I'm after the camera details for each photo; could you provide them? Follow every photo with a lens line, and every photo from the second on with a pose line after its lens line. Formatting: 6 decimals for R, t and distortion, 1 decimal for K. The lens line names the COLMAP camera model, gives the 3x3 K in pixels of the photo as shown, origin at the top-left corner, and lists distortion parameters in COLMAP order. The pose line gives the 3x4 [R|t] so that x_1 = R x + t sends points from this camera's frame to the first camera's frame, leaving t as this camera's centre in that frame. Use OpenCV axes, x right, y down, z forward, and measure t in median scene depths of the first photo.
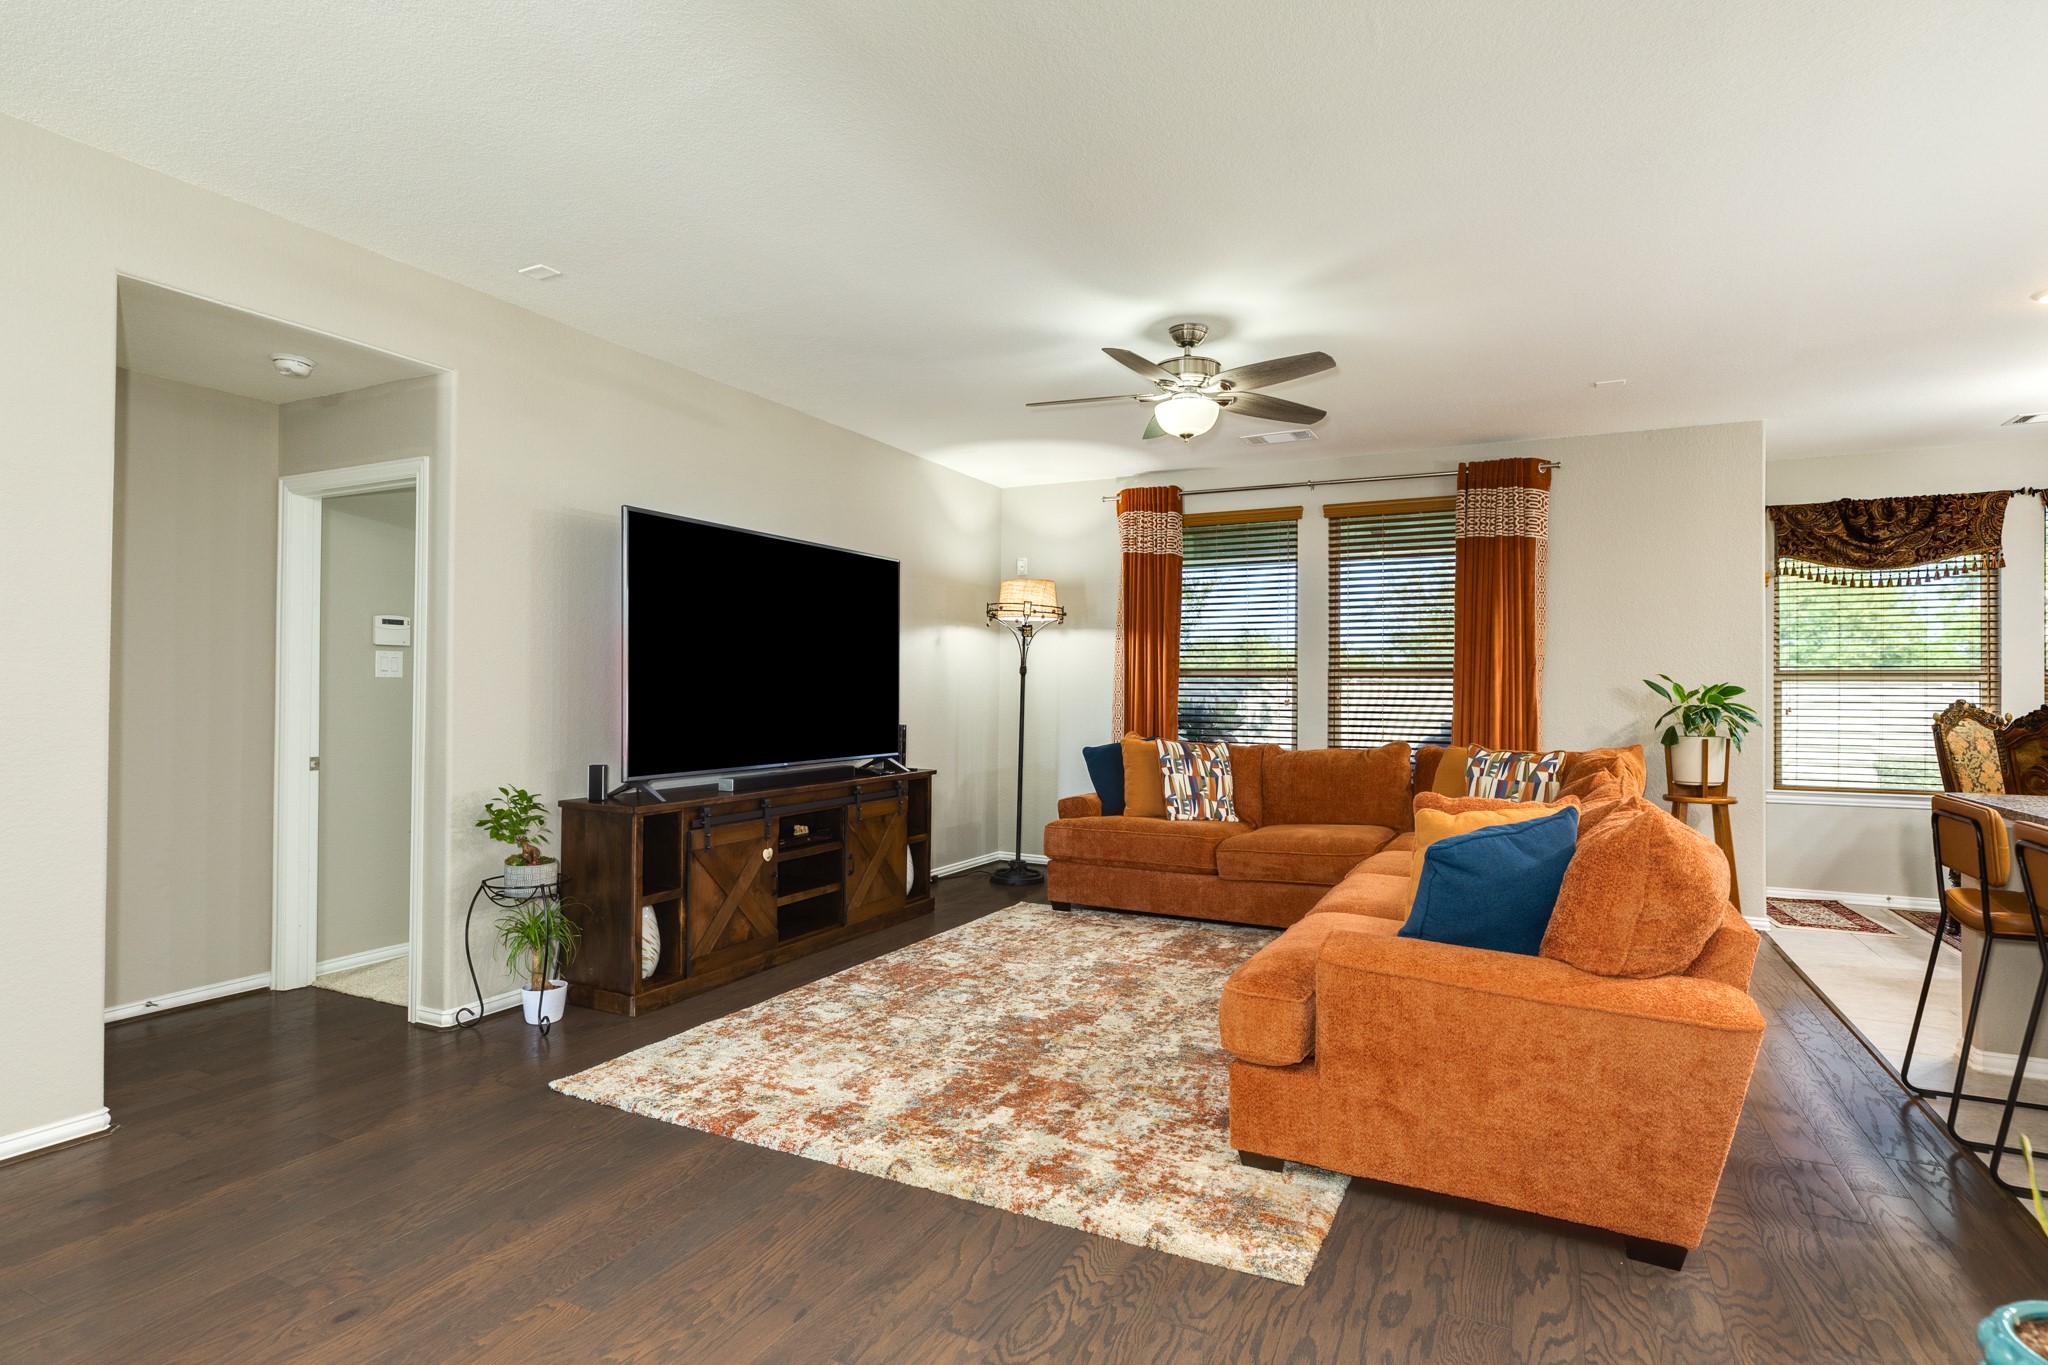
lens RADIAL K [[1036.8, 0, 1024.0], [0, 1036.8, 682.5], [0, 0, 1]] dist [-0.001173, 0.000875]
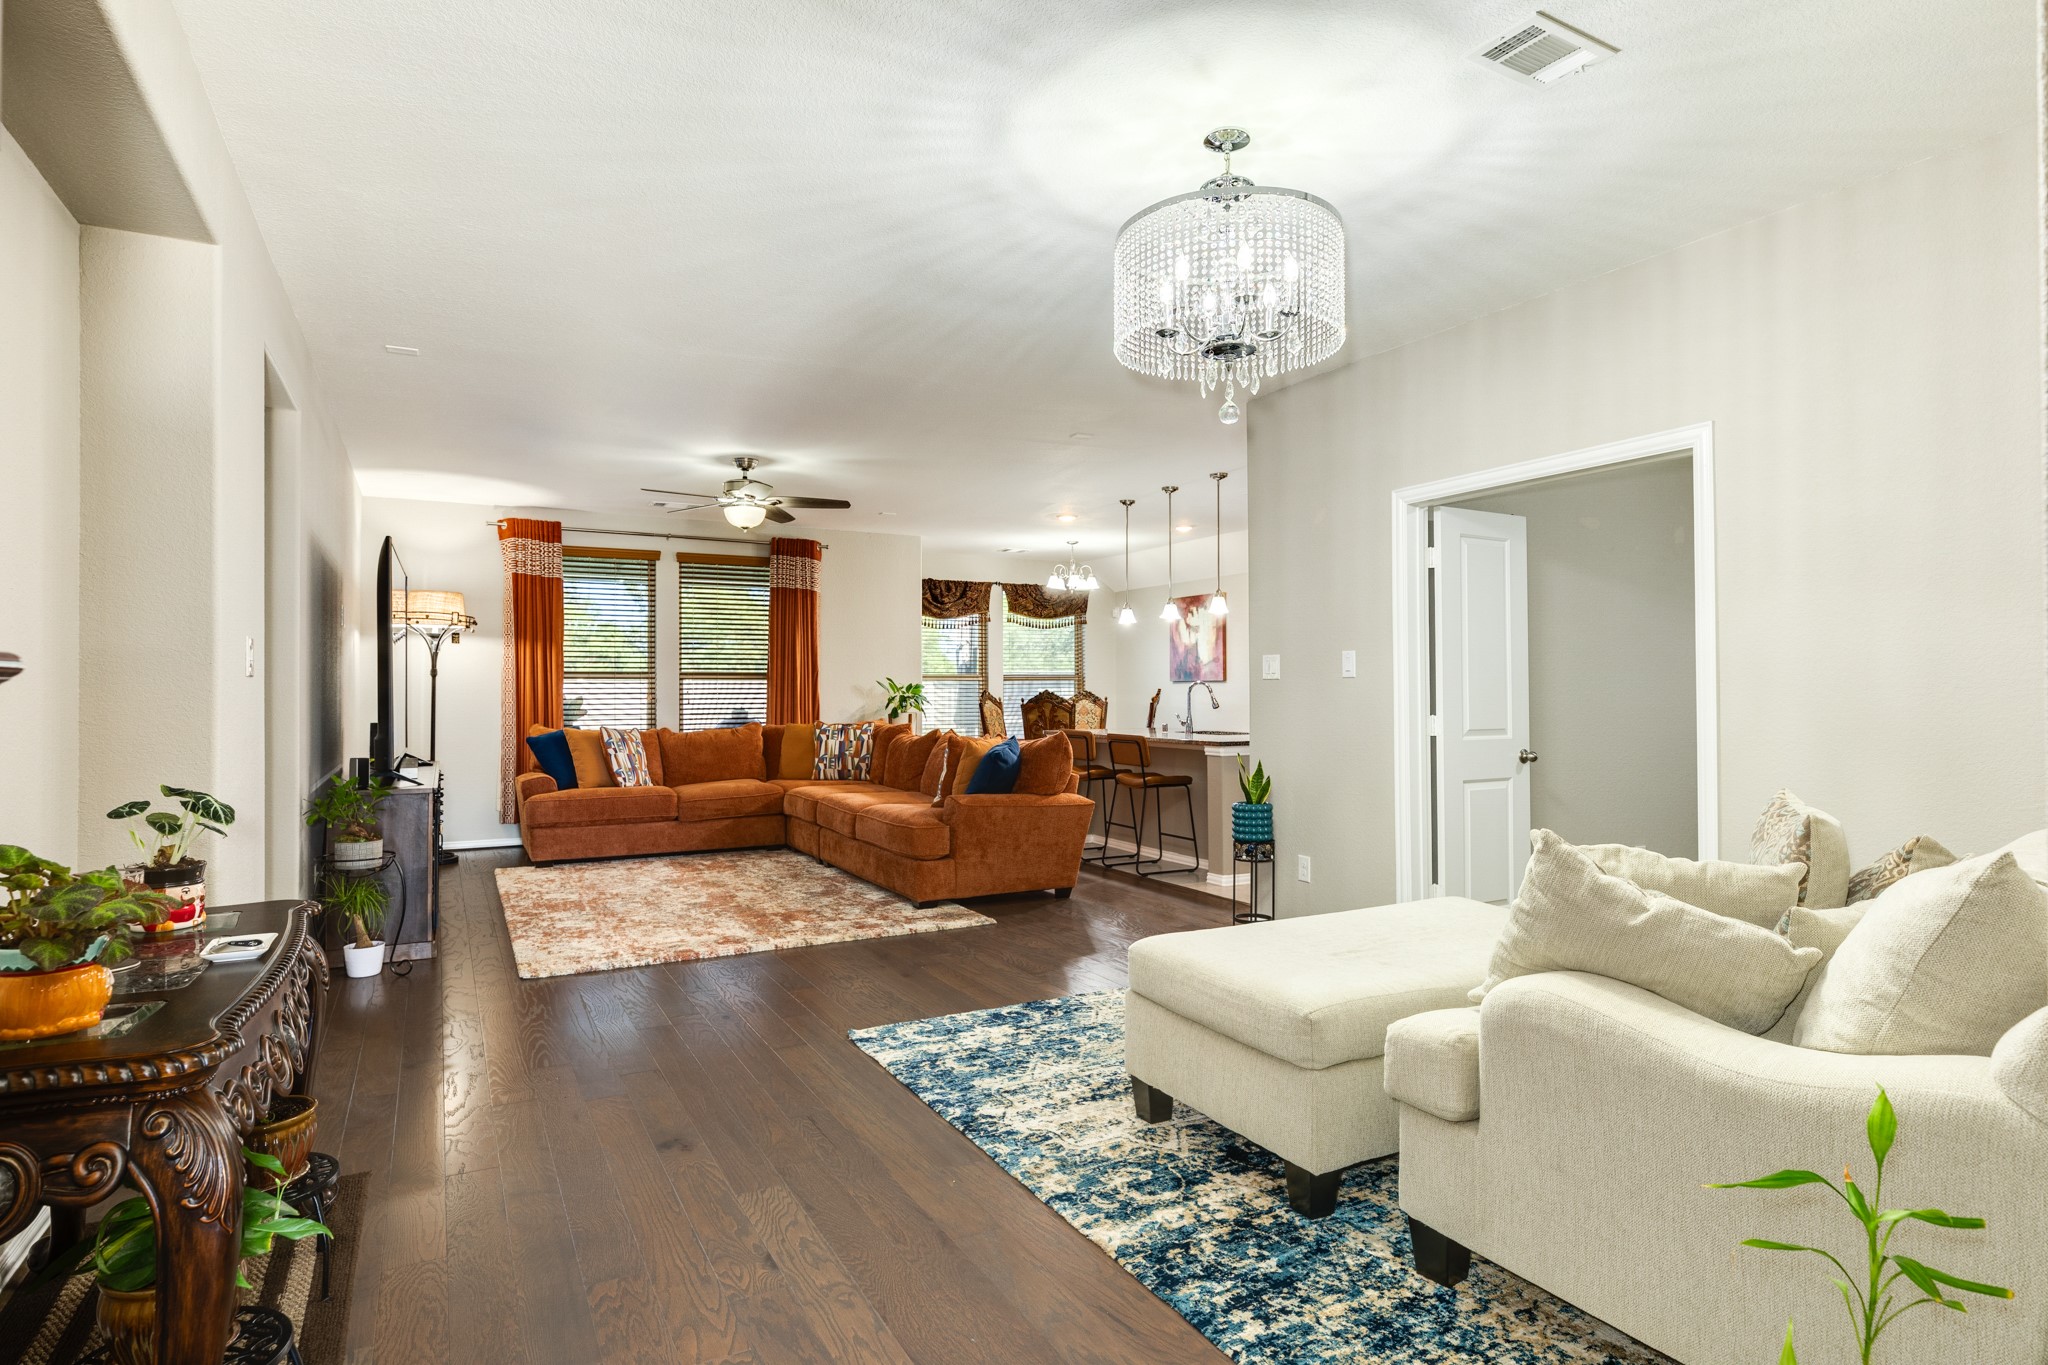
lens RADIAL K [[1098.0, 0, 1024.0], [0, 1098.0, 682.5], [0, 0, 1]] dist [-0.000022, 0.000457]
pose [[0.567802, -0.003998, 0.823155, -0.686507], [0.000769, 0.999990, 0.004327, -0.006610], [-0.823165, -0.001823, 0.567800, -0.208817]]
